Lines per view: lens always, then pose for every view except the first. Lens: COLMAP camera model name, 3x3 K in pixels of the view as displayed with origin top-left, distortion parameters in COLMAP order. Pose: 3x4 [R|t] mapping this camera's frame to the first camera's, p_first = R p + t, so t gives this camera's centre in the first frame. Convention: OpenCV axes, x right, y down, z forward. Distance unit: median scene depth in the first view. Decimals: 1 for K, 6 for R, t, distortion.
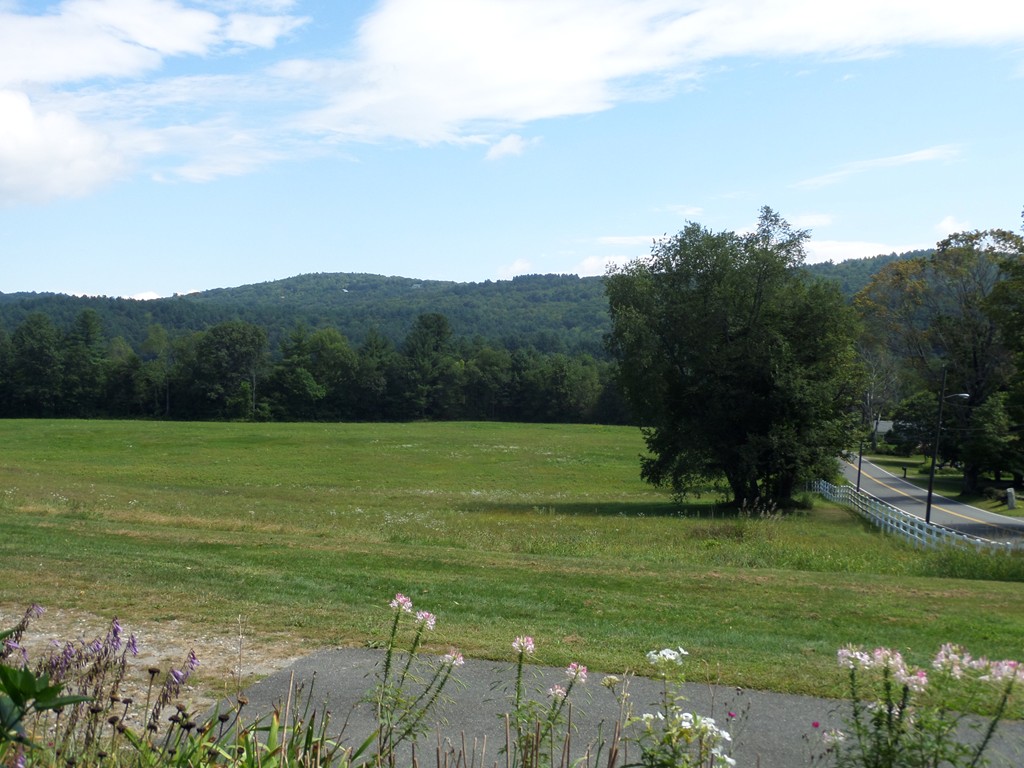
lens RADIAL K [[1200.5, 0, 512.4], [0, 1200.5, 386.4], [0, 0, 1]] dist [0.020158, 0.000000]
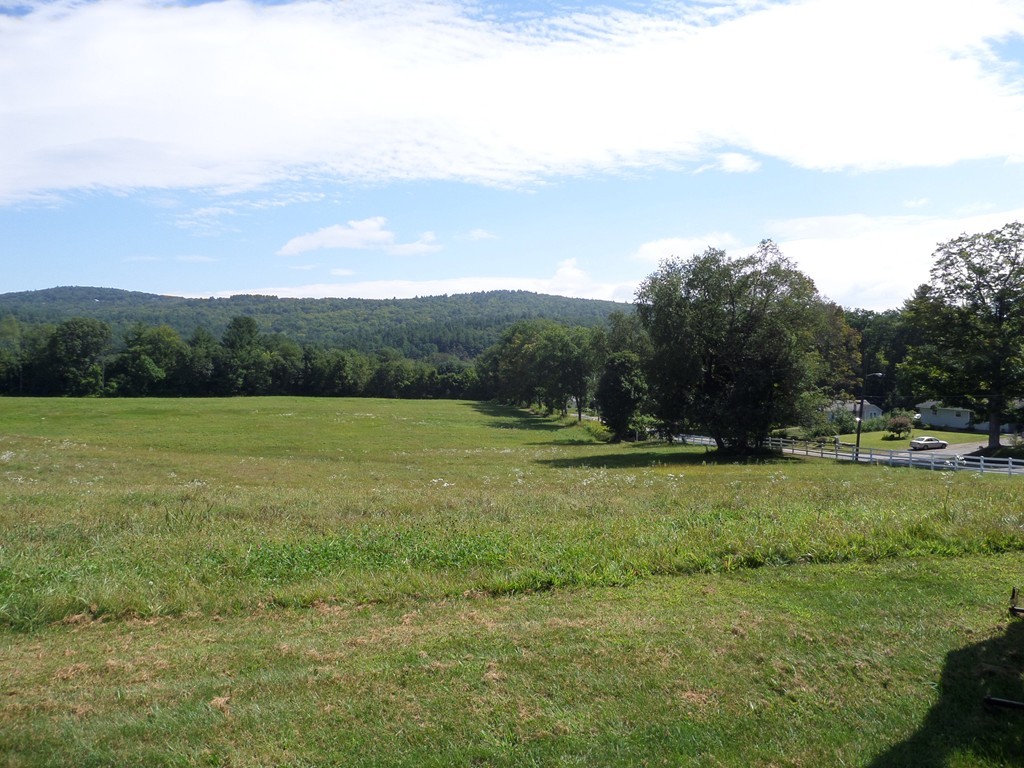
lens RADIAL K [[769.1, 0, 511.0], [0, 769.1, 382.0], [0, 0, 1]] dist [0.005905, 0.001083]
pose [[0.928914, 0.002733, 0.370284, -0.114376], [-0.006884, 0.999927, 0.009888, 0.002300], [-0.370230, -0.011734, 0.928866, 0.085660]]
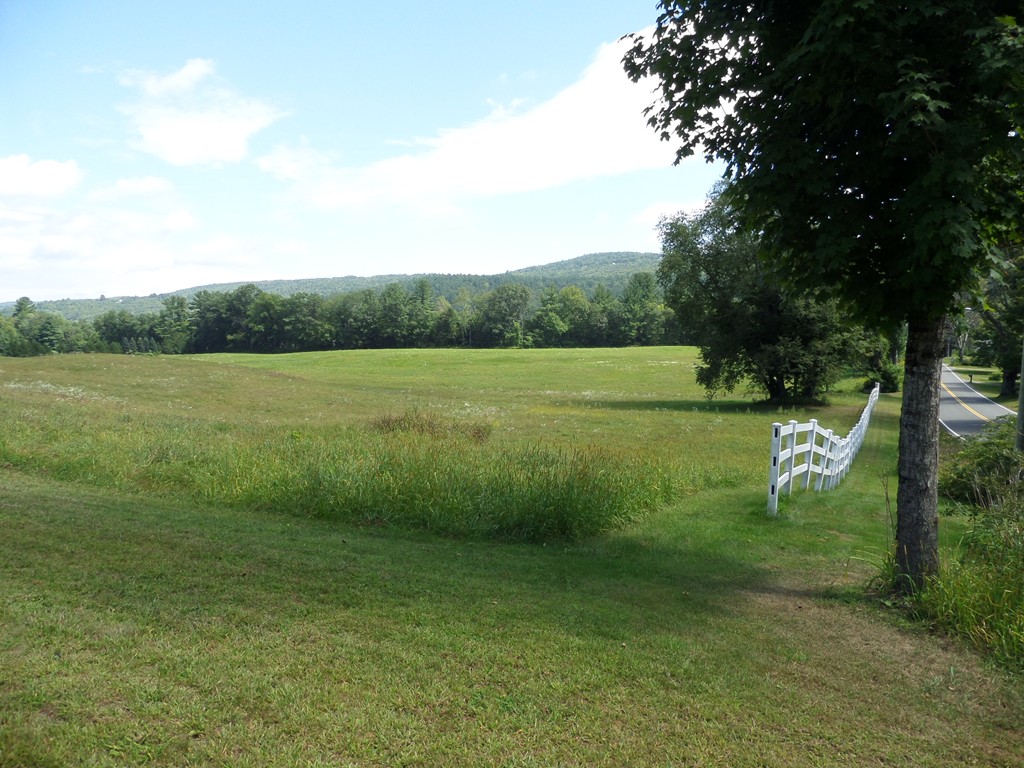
lens RADIAL K [[769.1, 0, 517.2], [0, 769.1, 384.7], [0, 0, 1]] dist [0.005905, 0.001083]
pose [[0.961787, -0.002419, -0.273787, 0.047118], [0.022970, 0.997149, 0.071881, 0.004451], [0.272833, -0.075423, 0.959100, 0.046988]]
